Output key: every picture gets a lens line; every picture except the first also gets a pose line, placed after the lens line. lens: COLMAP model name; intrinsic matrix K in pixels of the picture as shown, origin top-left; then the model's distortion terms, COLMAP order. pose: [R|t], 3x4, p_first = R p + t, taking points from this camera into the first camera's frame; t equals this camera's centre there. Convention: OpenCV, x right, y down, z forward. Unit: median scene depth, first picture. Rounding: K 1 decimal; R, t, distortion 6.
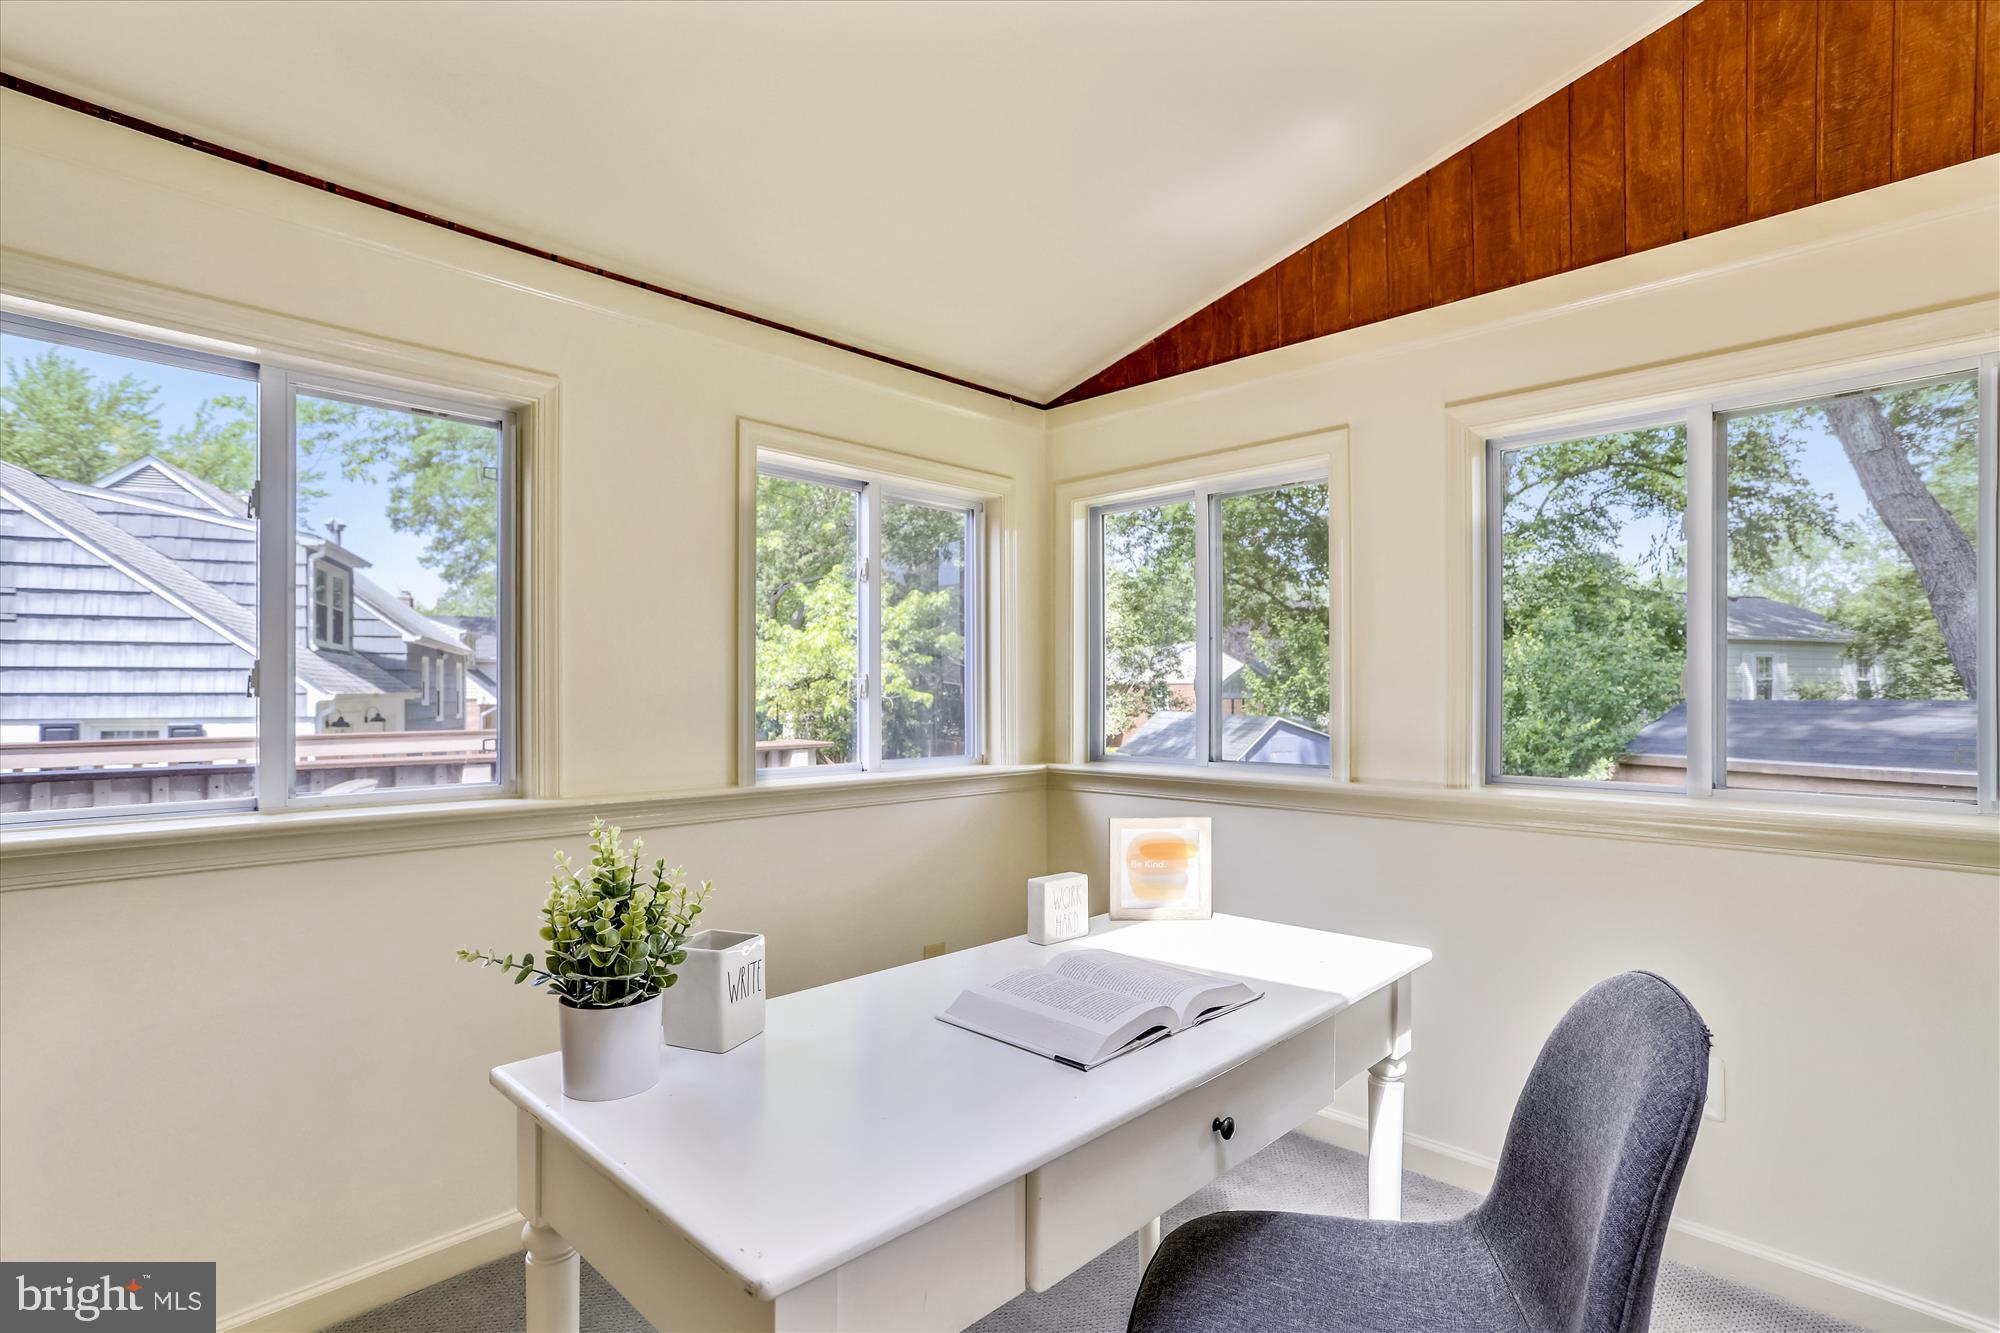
lens RADIAL K [[980.8, 0, 981.6], [0, 980.8, 679.4], [0, 0, 1]] dist [-0.048516, 0.012786]
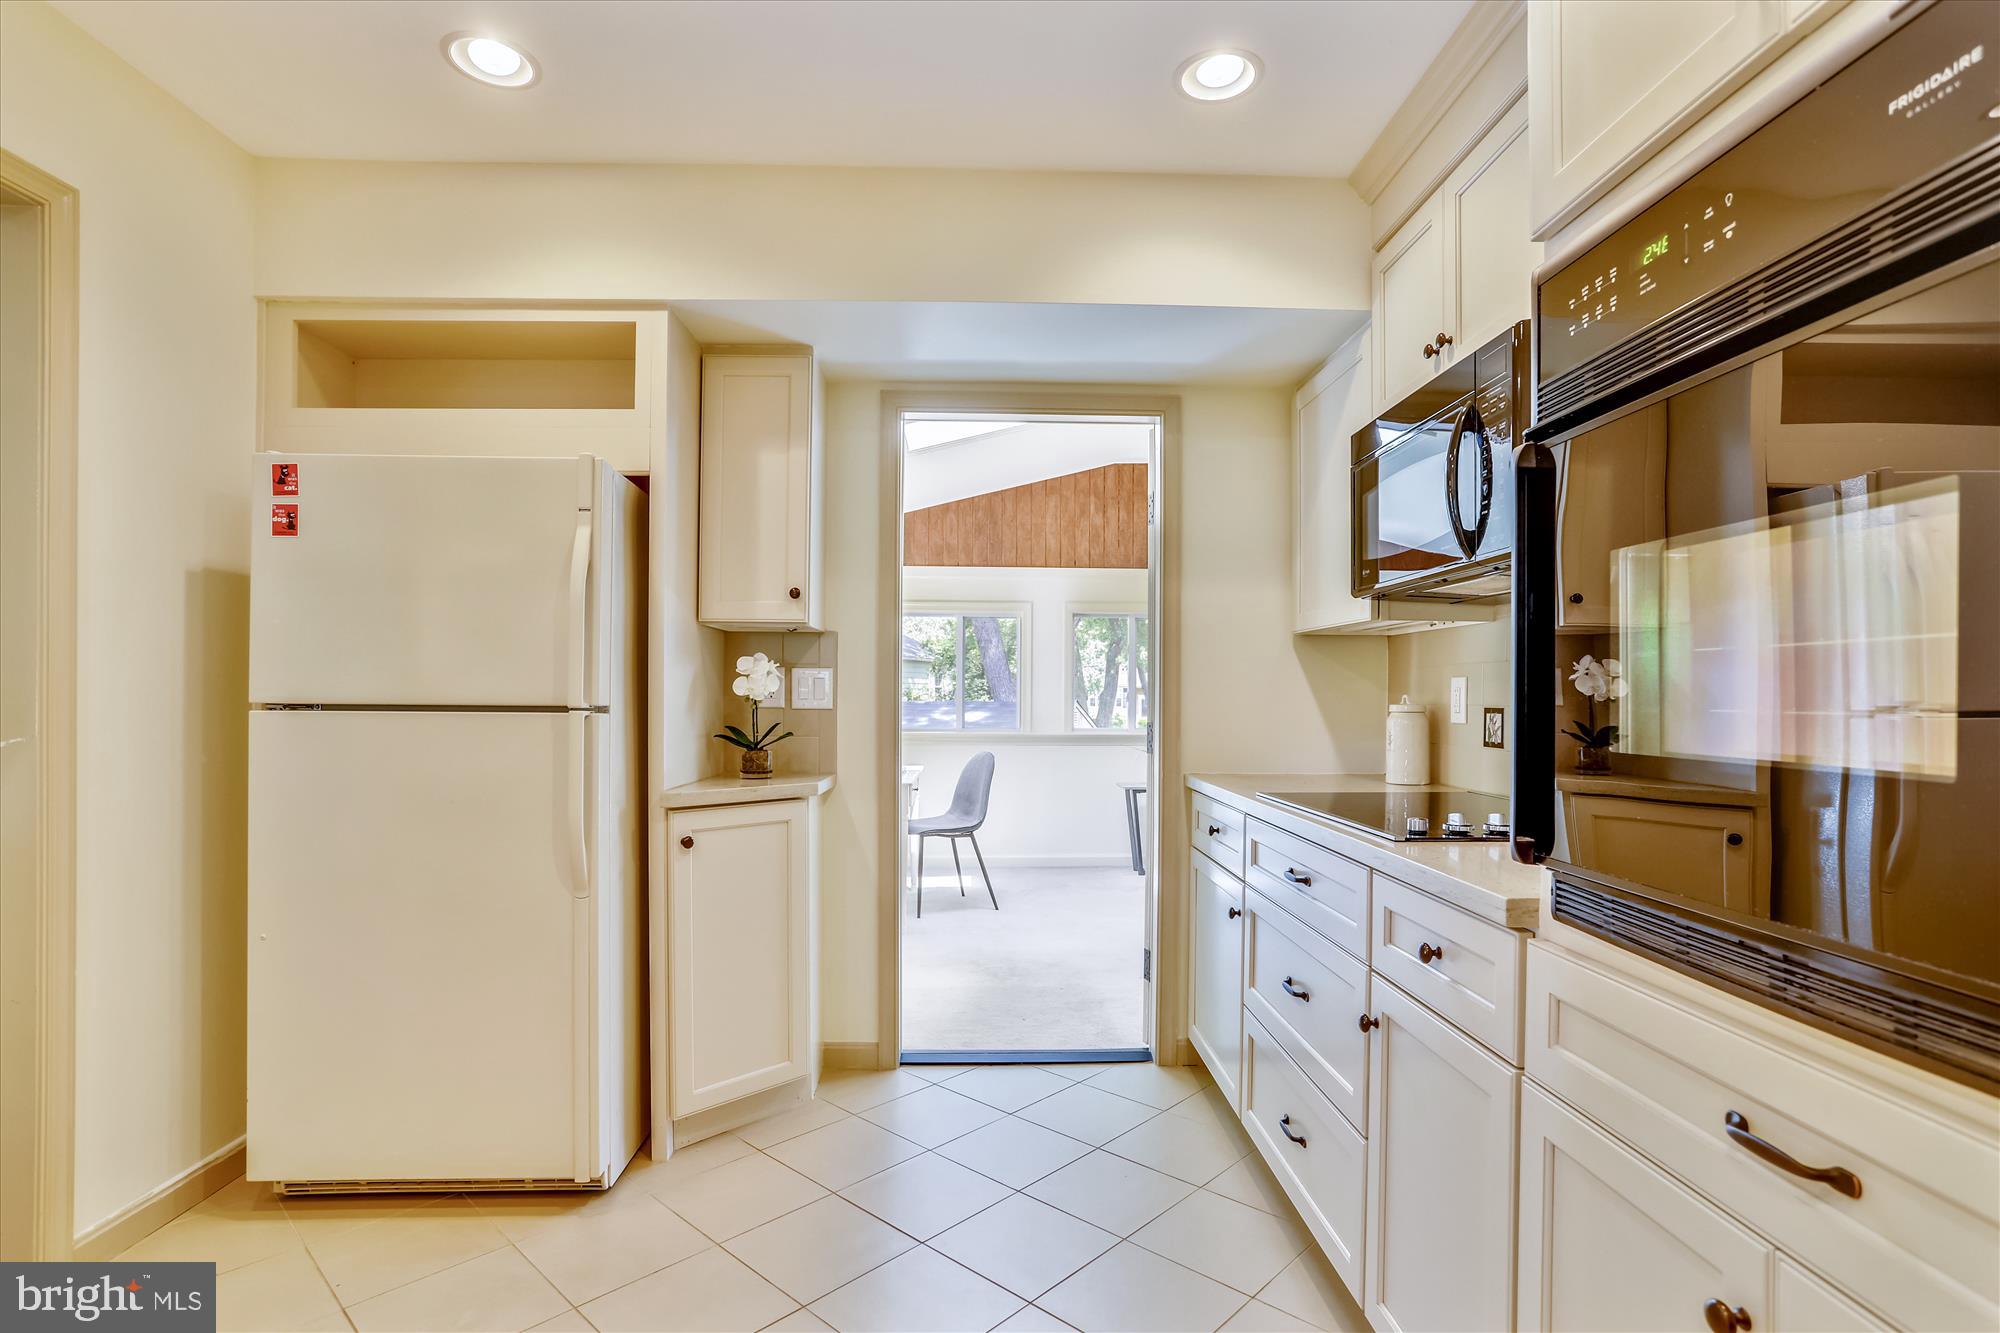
lens RADIAL K [[980.8, 0, 1005.9], [0, 980.8, 677.8], [0, 0, 1]] dist [-0.048516, 0.012786]
pose [[0.669974, 0.014690, 0.742239, -0.226306], [-0.014914, 0.999869, -0.006327, -0.005756], [-0.742234, -0.006831, 0.670106, -0.192784]]
